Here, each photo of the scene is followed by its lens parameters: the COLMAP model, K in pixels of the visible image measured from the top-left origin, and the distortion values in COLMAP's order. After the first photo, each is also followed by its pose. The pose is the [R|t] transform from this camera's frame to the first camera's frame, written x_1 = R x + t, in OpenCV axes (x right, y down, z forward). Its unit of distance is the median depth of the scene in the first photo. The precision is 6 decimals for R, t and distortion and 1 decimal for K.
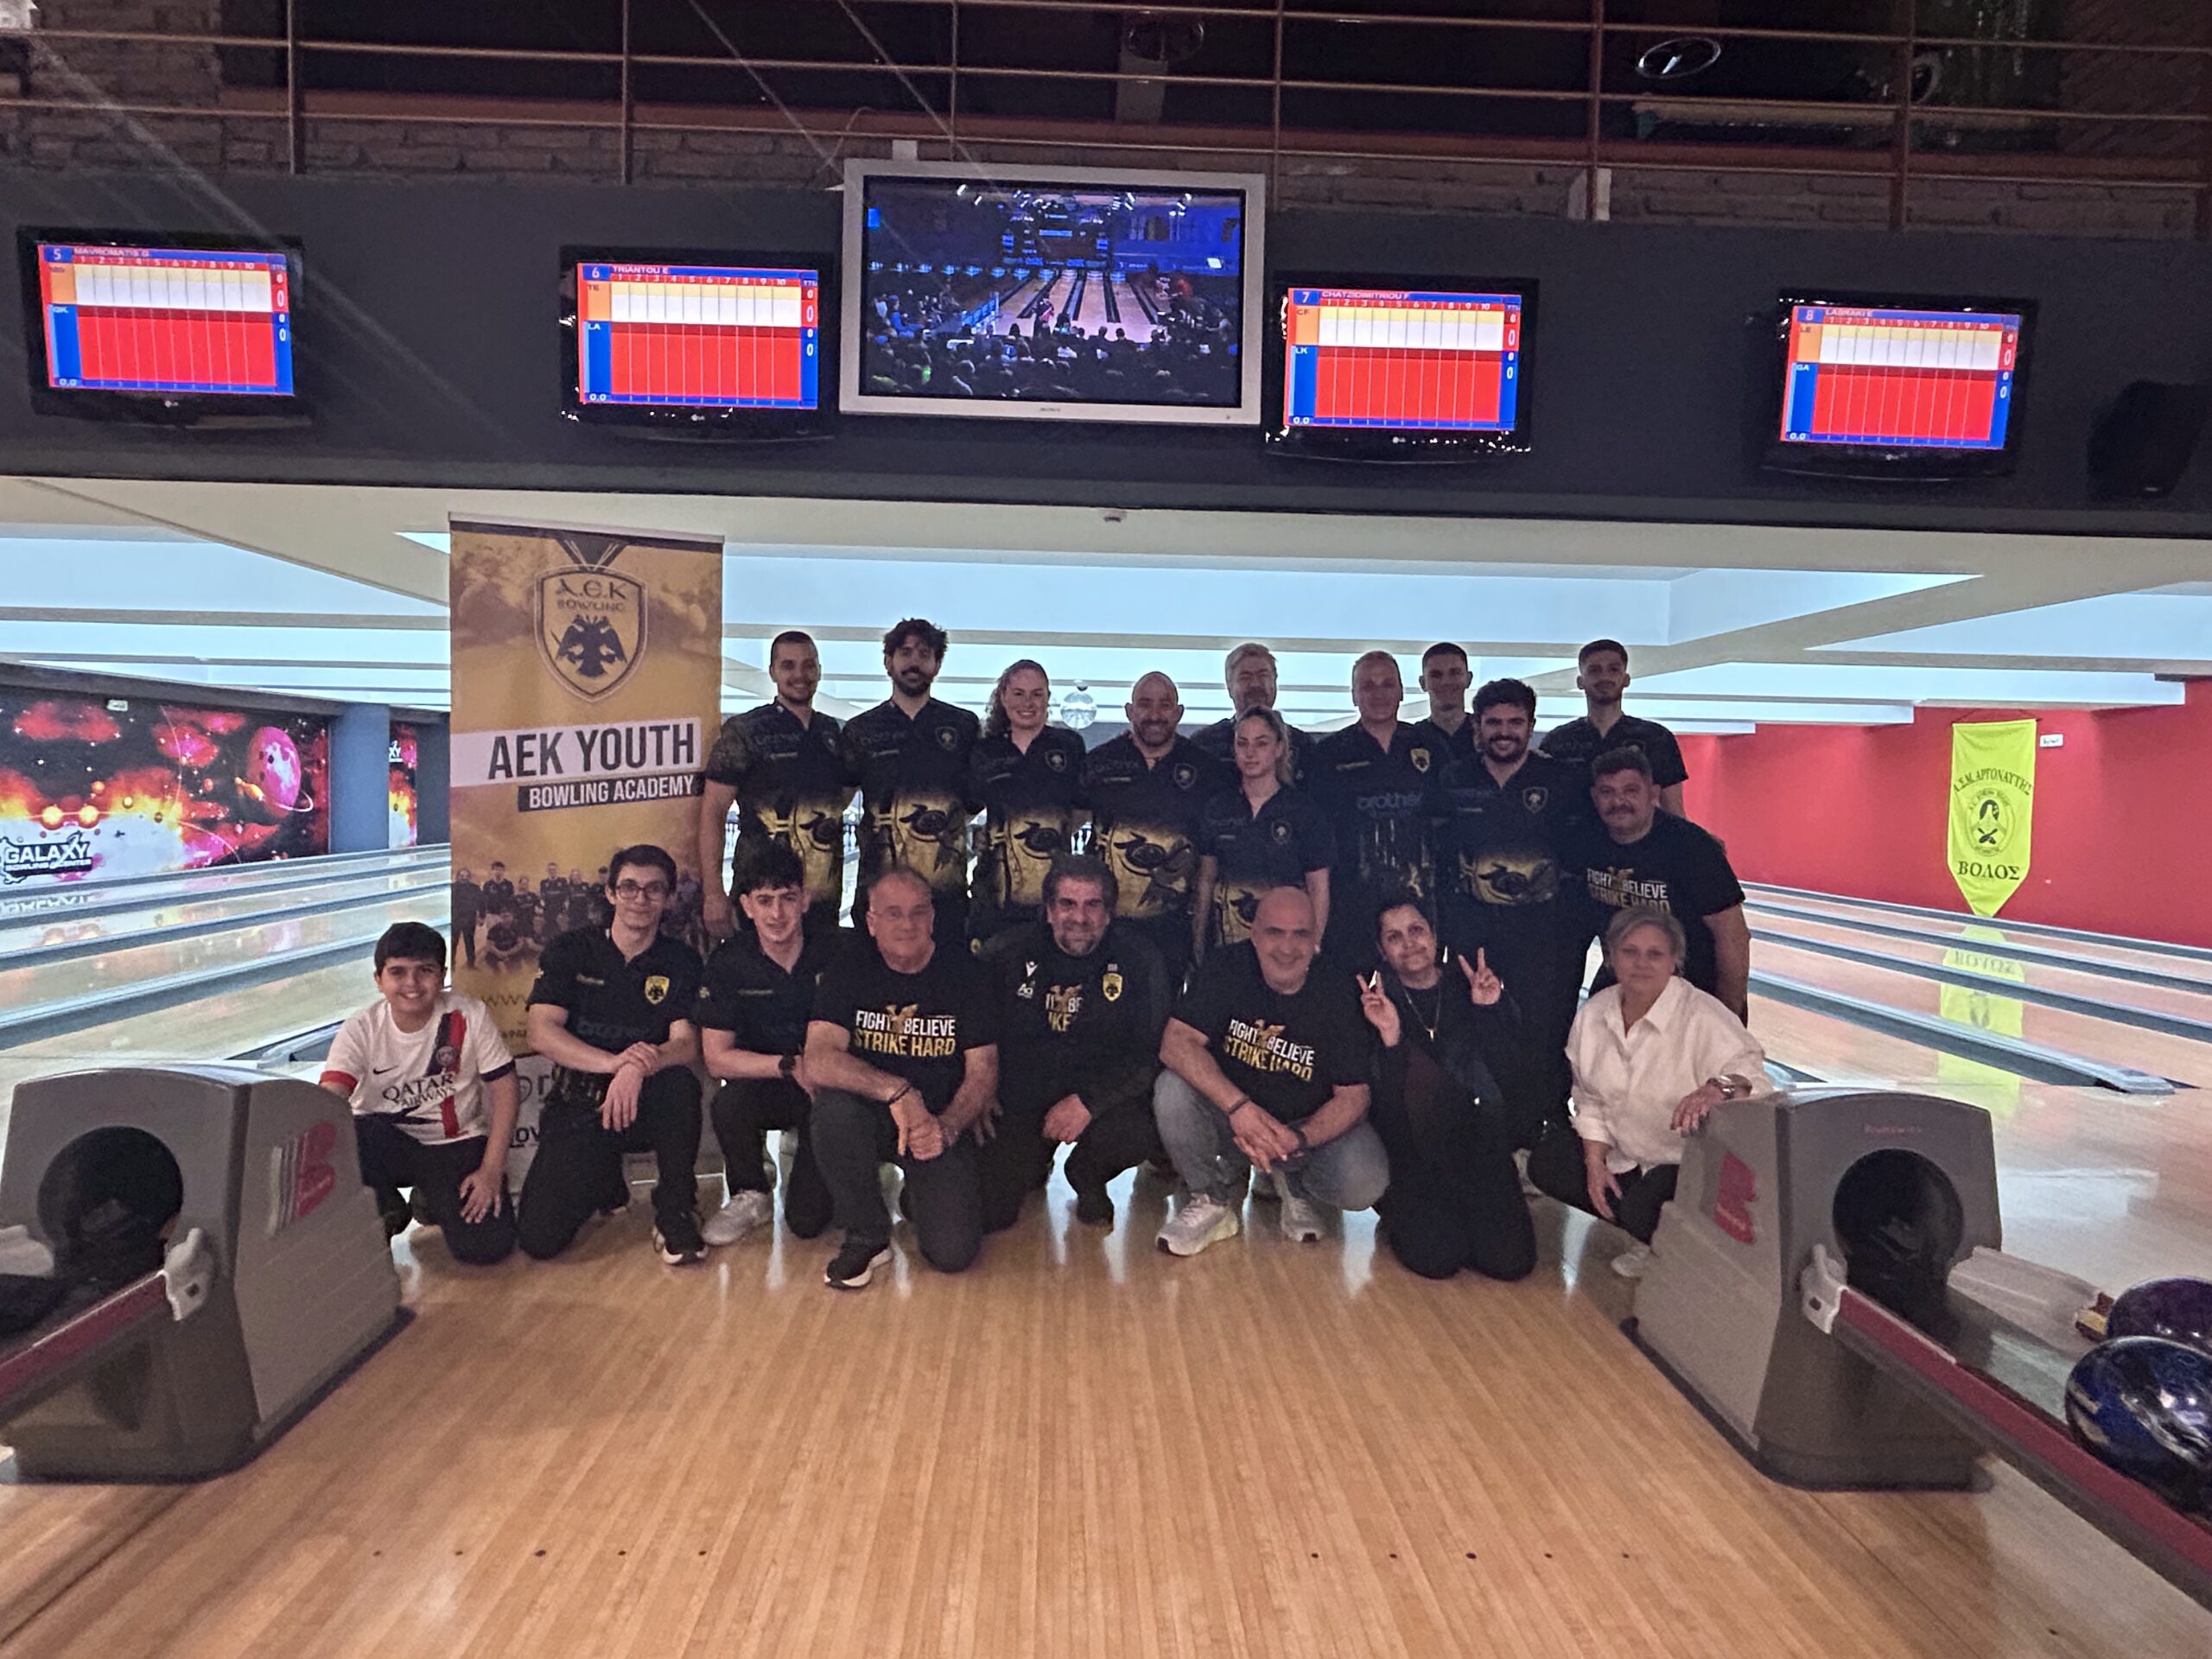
lens RADIAL K [[1288.0, 0, 1106.0], [0, 1288.0, 829.5], [0, 0, 1]] dist [-0.005422, -0.001025]
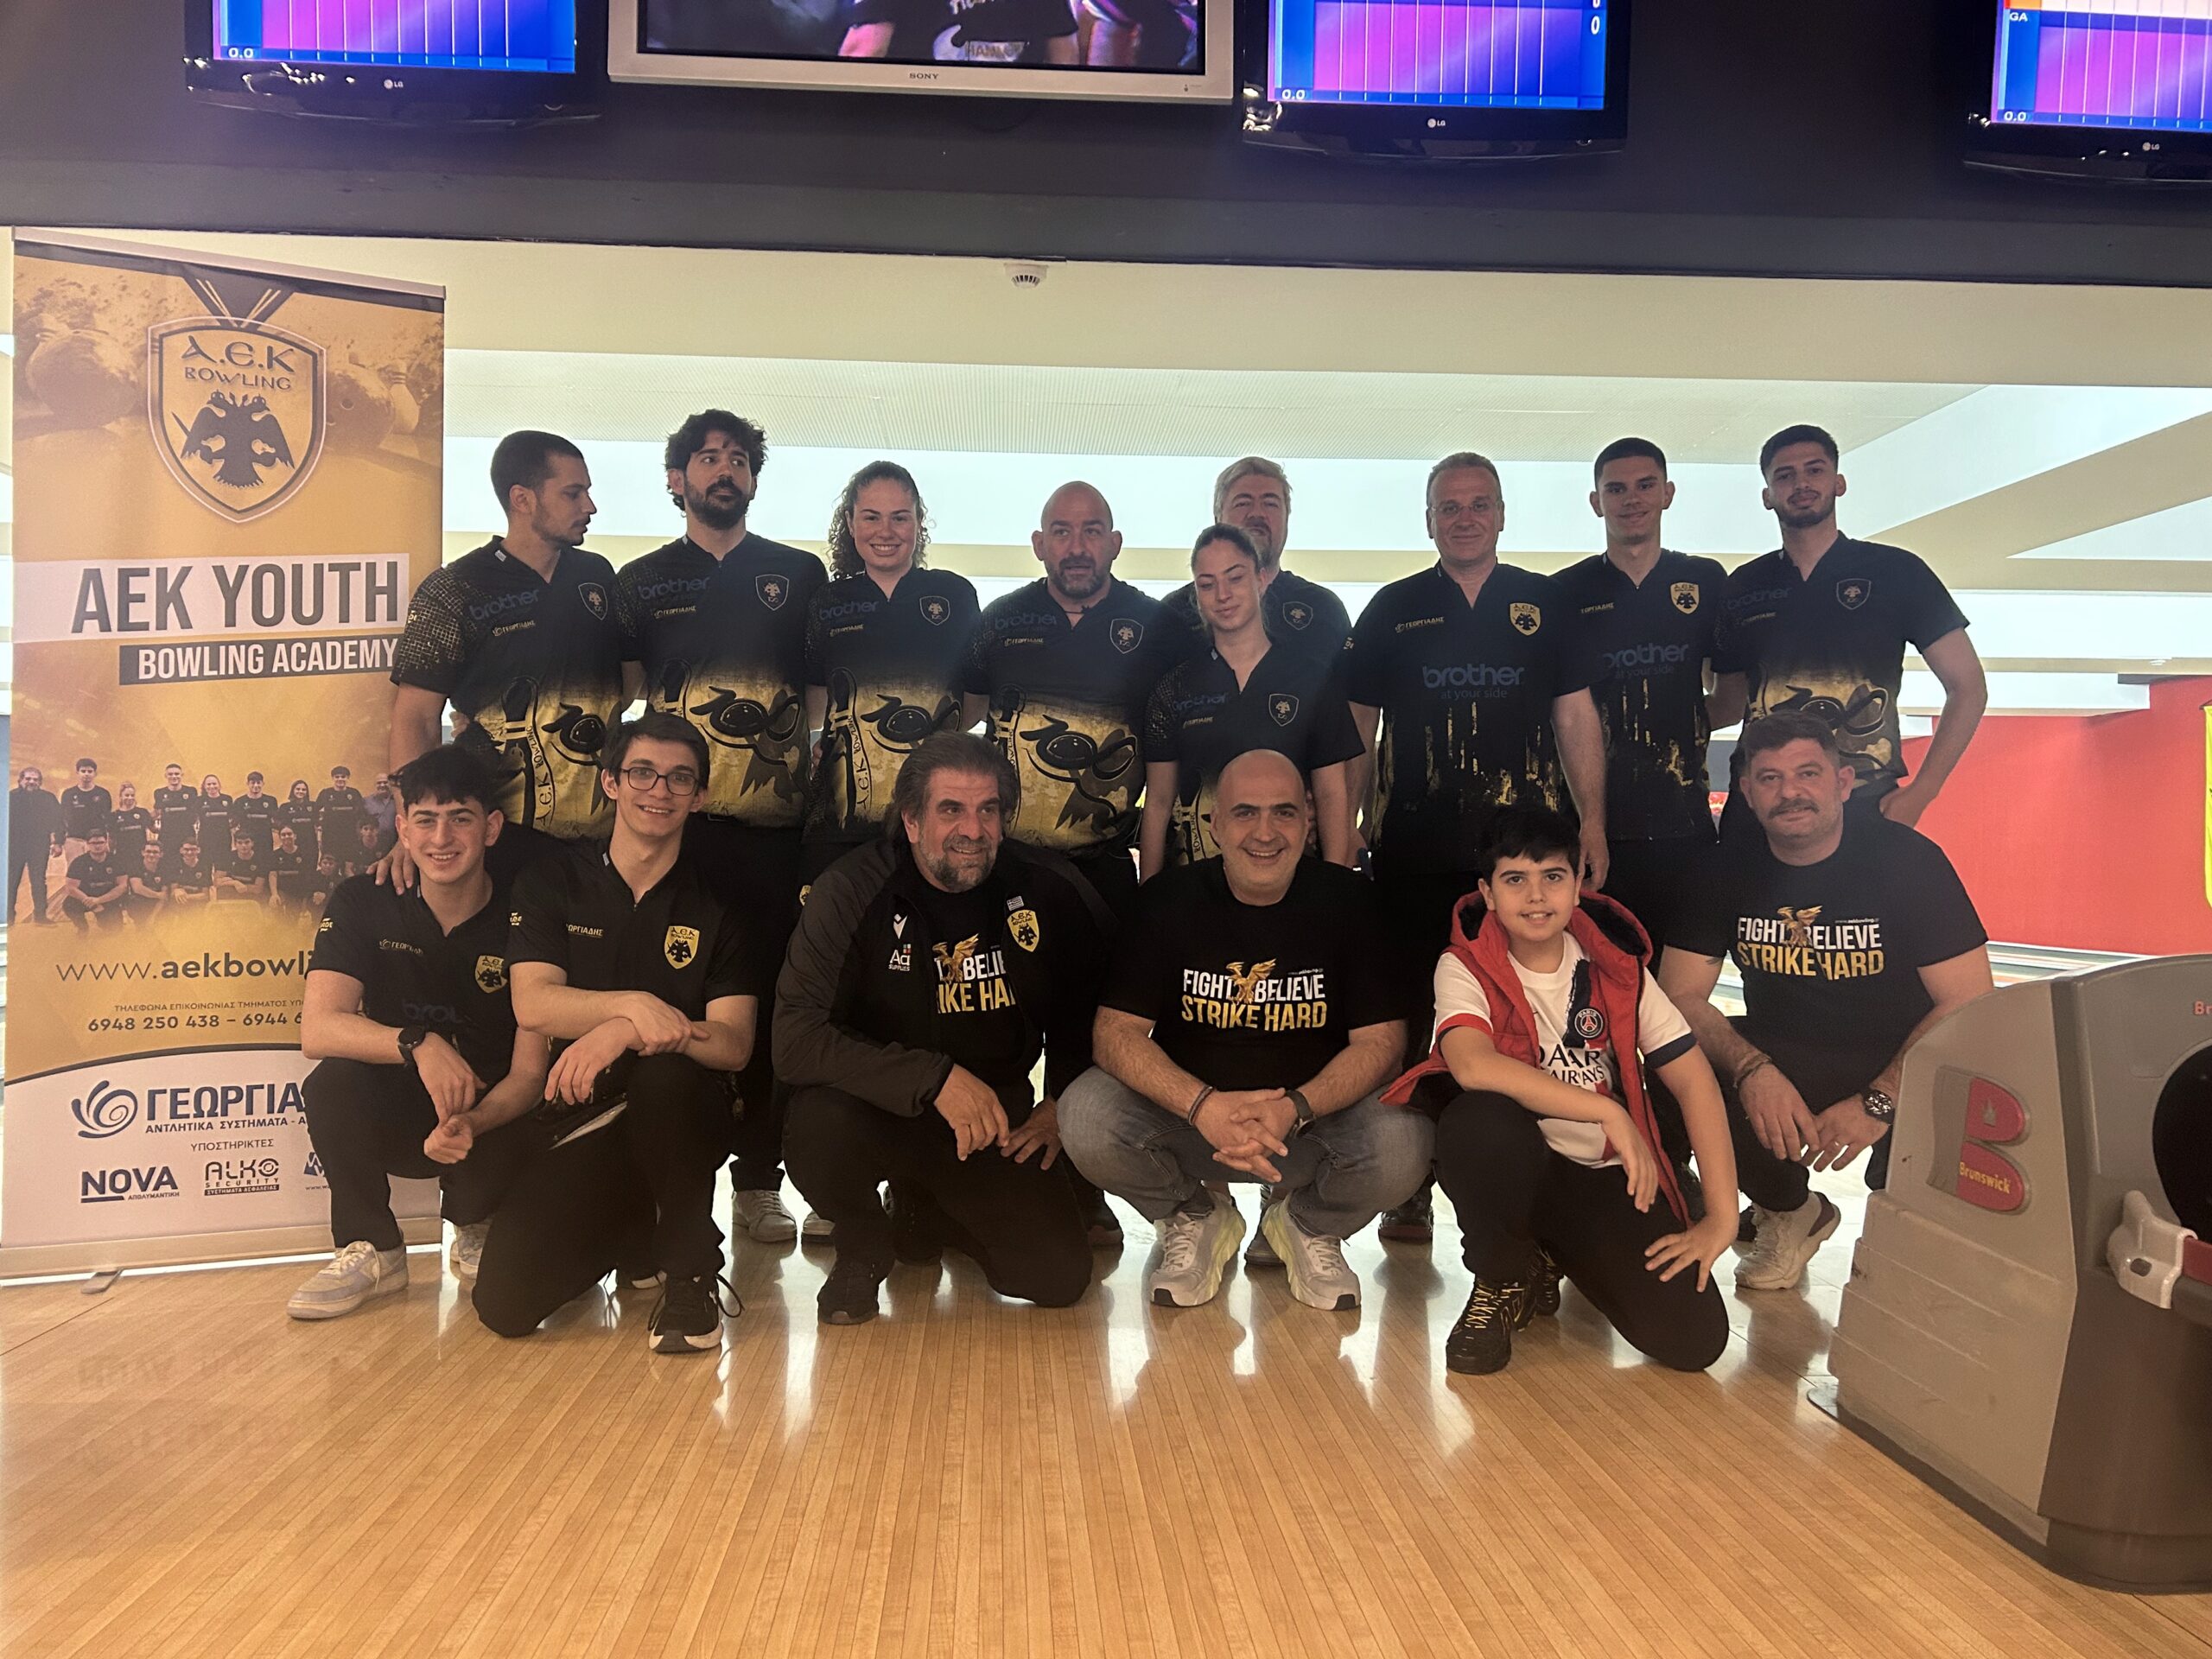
lens RADIAL K [[1733.3, 0, 1111.2], [0, 1733.3, 834.4], [0, 0, 1]] dist [0.027519, -0.010214]
pose [[0.999438, -0.012115, 0.031258, 0.020661], [0.013591, 0.998781, -0.047453, 0.111854], [-0.030645, 0.047851, 0.998384, 0.096245]]
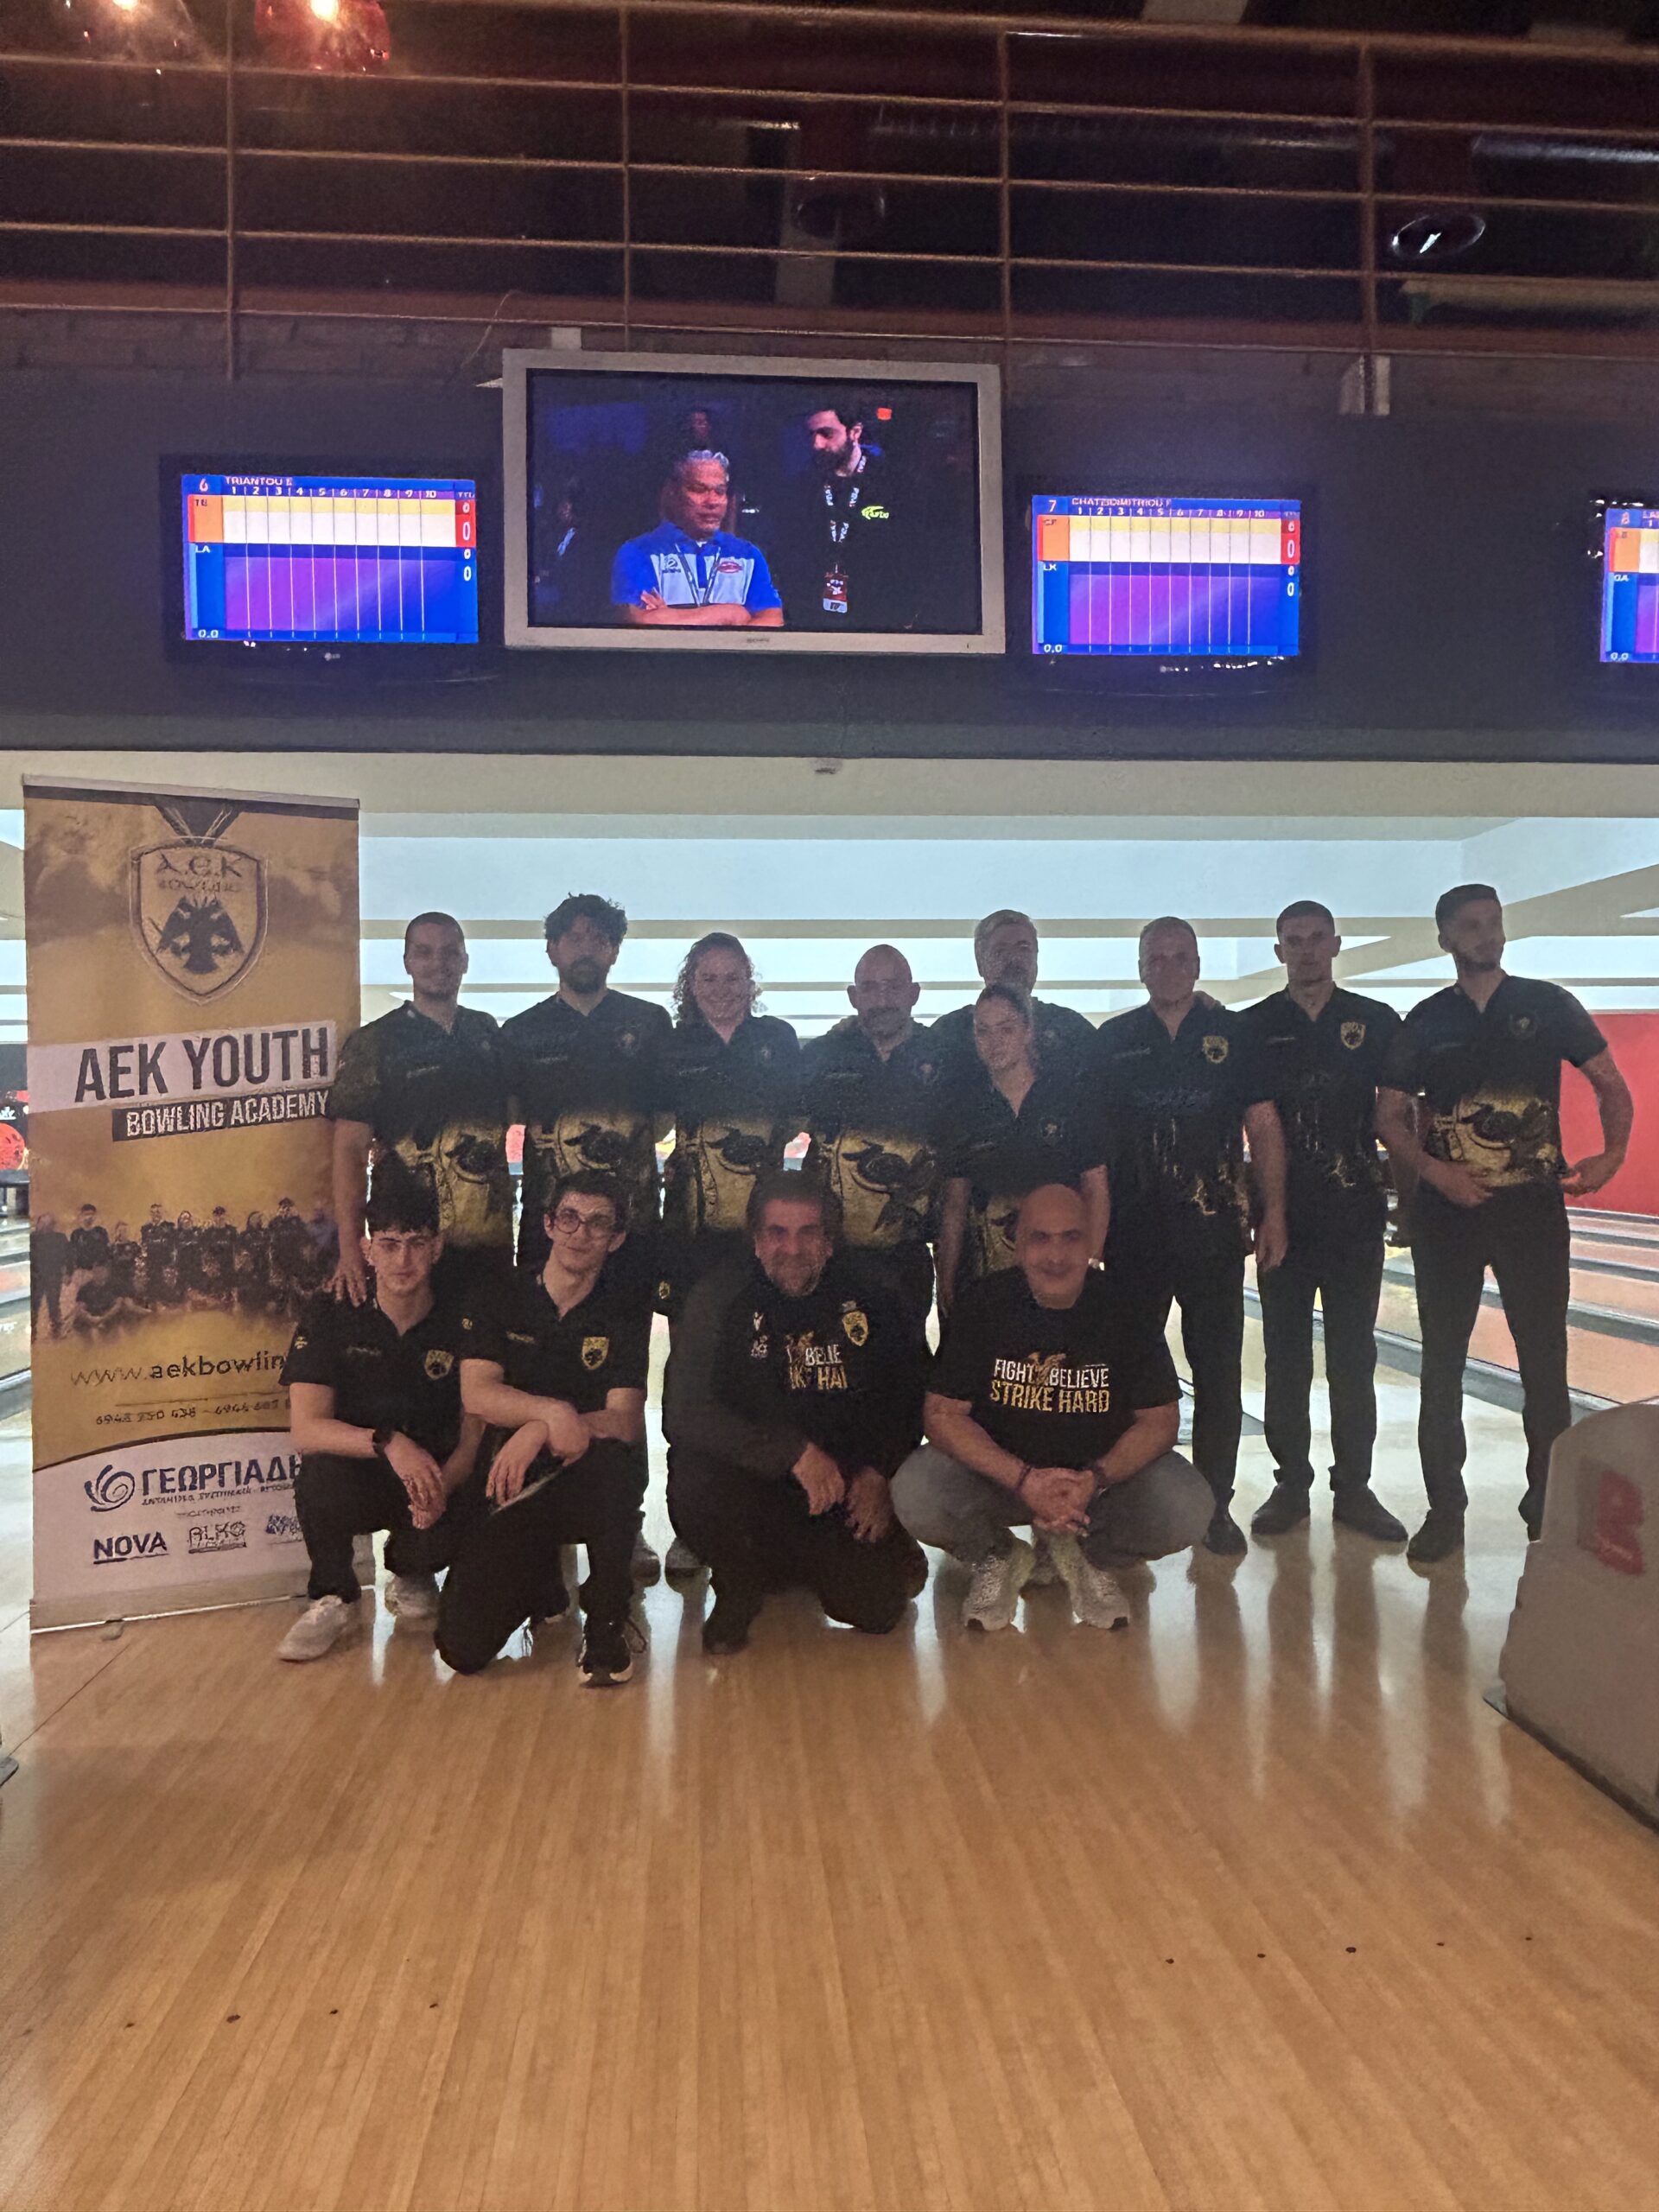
lens RADIAL K [[1606.7, 0, 867.7], [0, 1606.7, 1097.7], [0, 0, 1]] dist [-0.004190, -0.008197]
pose [[0.997576, -0.033879, 0.060773, -0.043995], [0.036806, 0.998183, -0.047707, 0.024247], [-0.059046, 0.049828, 0.997011, -0.033778]]
